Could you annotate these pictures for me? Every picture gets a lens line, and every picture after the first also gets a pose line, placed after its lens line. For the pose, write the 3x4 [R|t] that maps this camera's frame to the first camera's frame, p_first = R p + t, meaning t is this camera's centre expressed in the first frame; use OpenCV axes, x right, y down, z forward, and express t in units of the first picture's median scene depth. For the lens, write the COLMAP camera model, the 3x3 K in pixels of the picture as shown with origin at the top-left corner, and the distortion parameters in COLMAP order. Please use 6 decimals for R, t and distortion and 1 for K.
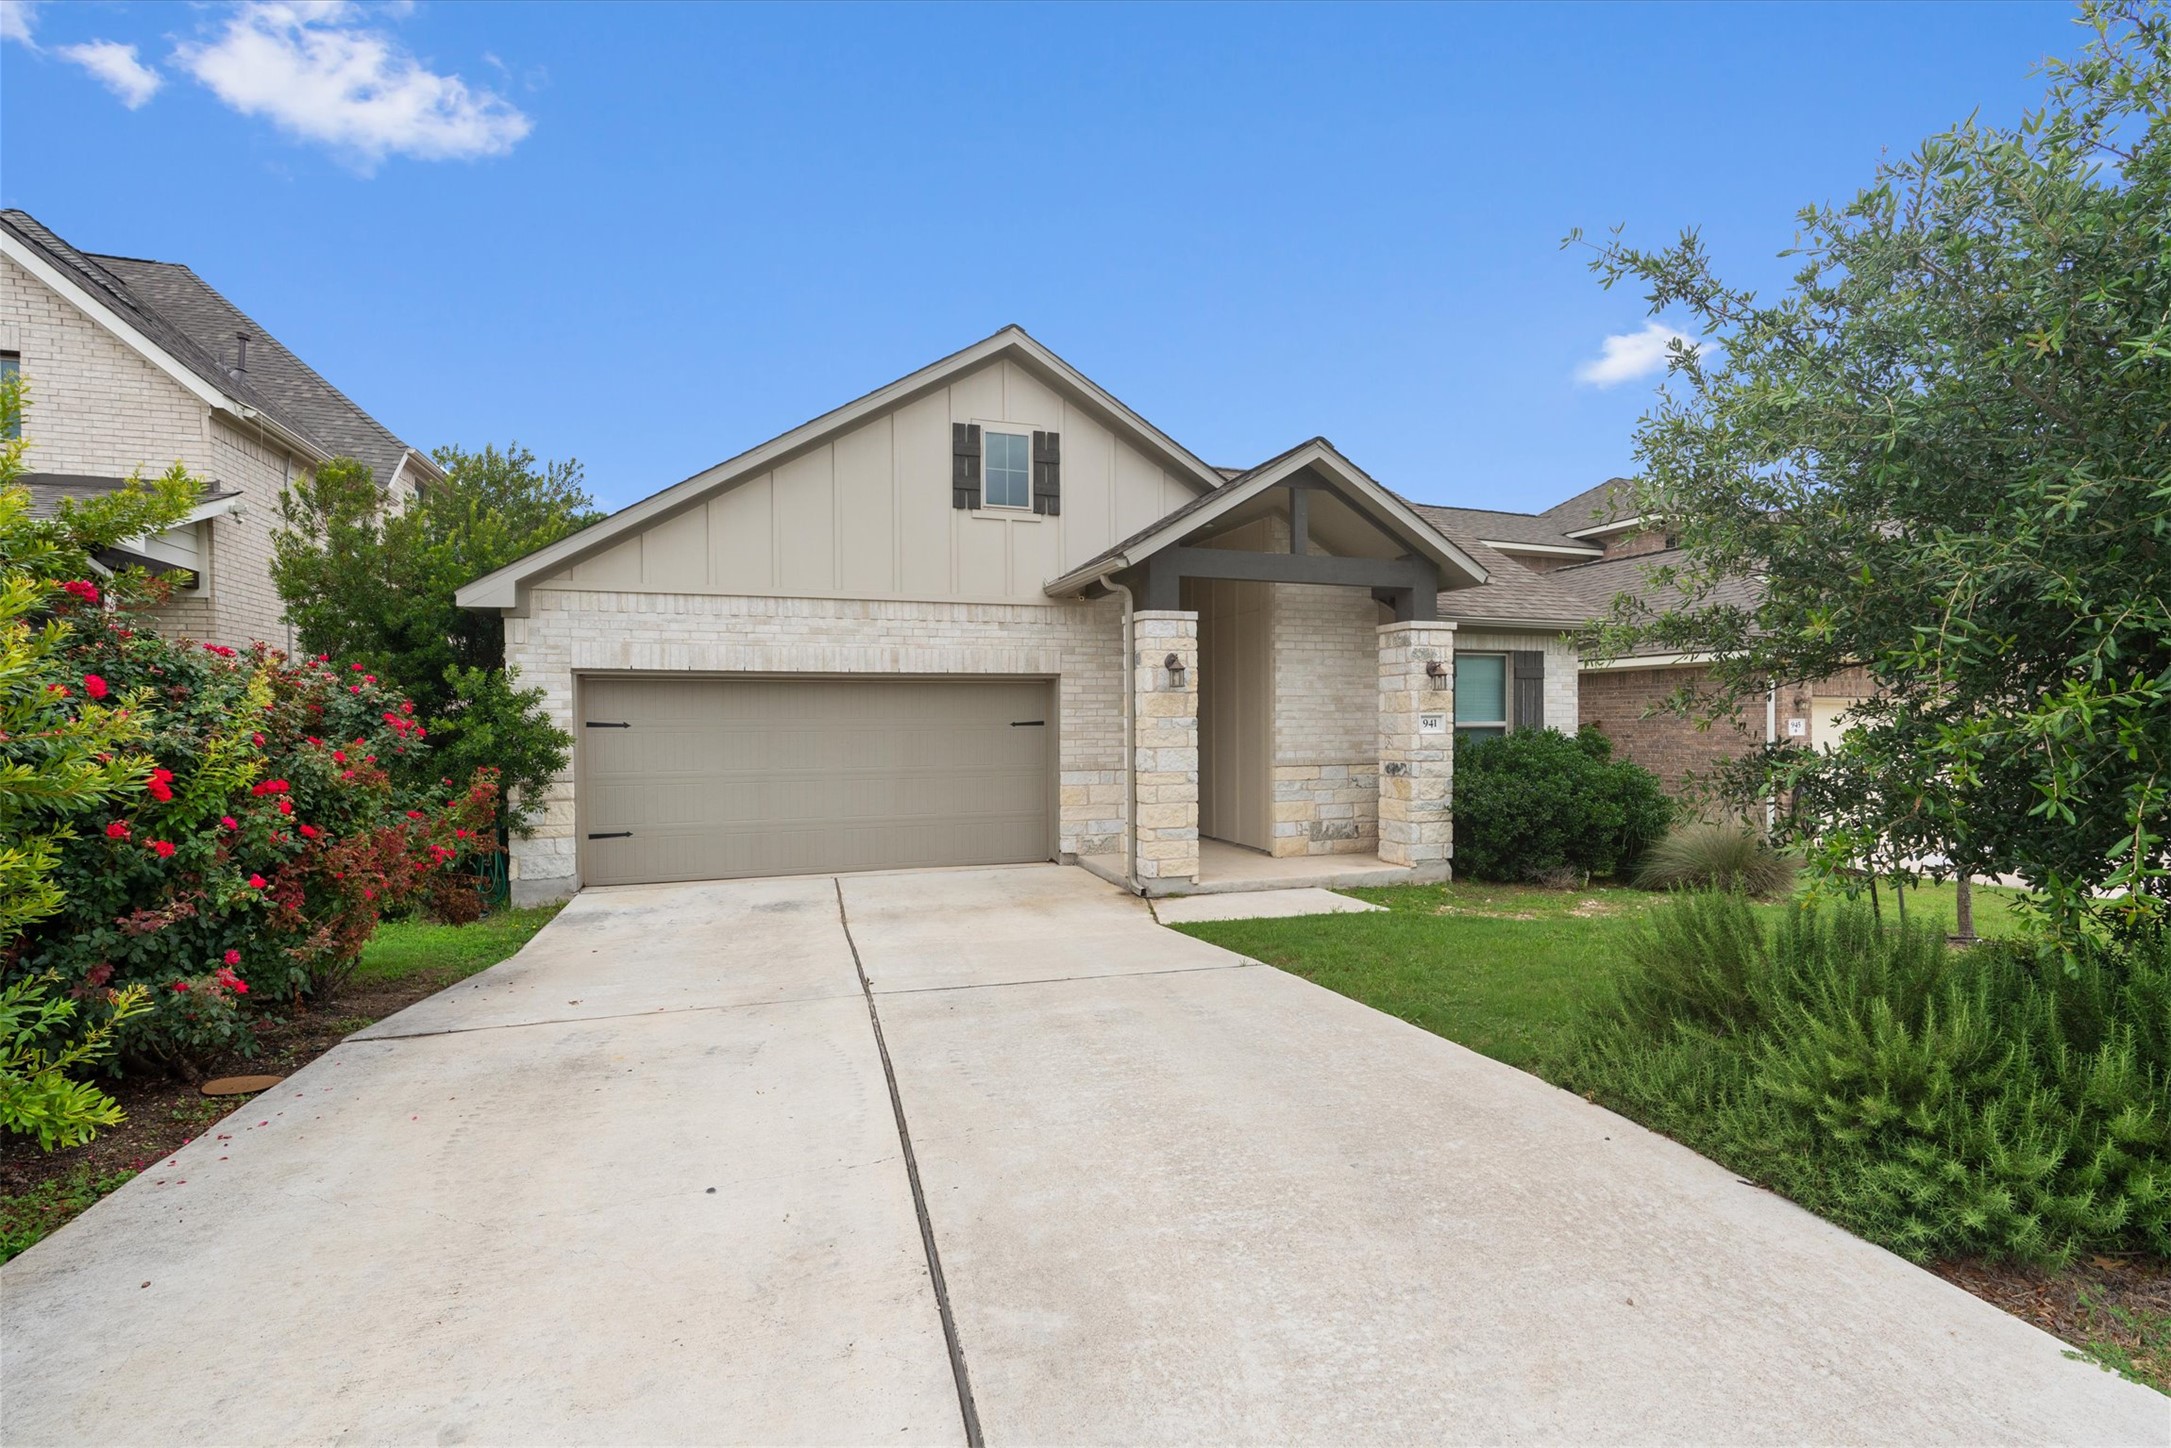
lens RADIAL K [[974.1, 0, 1086.4], [0, 974.1, 734.1], [0, 0, 1]] dist [-0.016111, 0.000089]
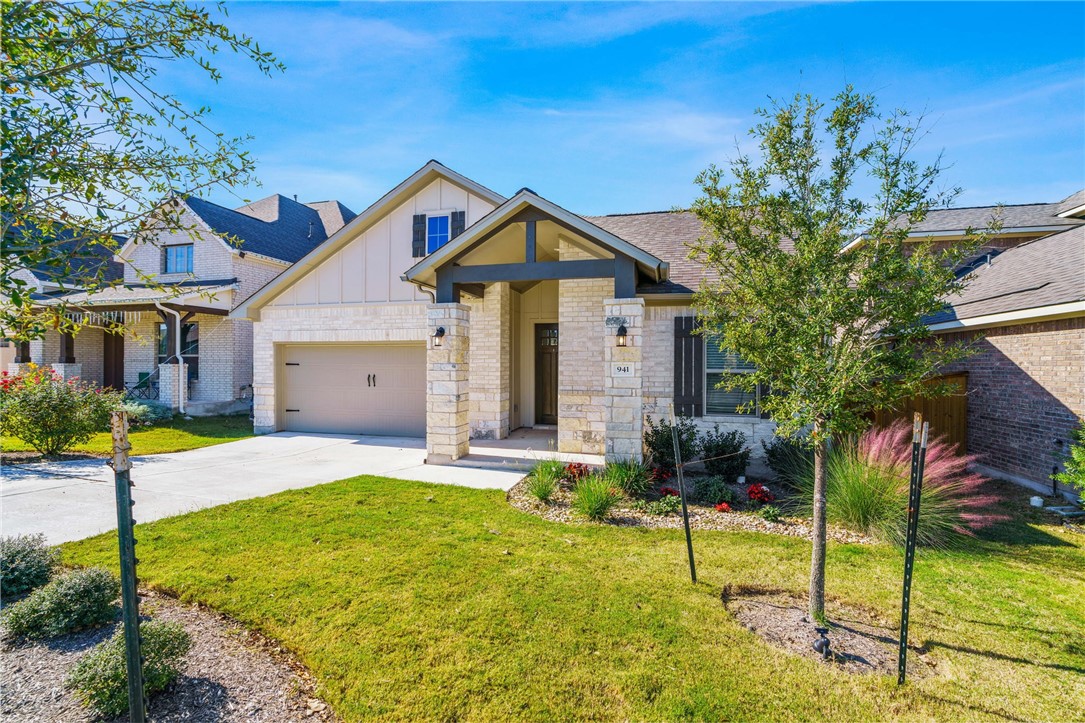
lens RADIAL K [[486.8, 0, 543.4], [0, 486.8, 370.2], [0, 0, 1]] dist [-0.016111, 0.000089]
pose [[0.824258, 0.016203, -0.565983, 0.645486], [-0.018753, 0.999823, 0.001314, -0.008570], [0.565904, 0.009531, 0.824416, 0.331410]]
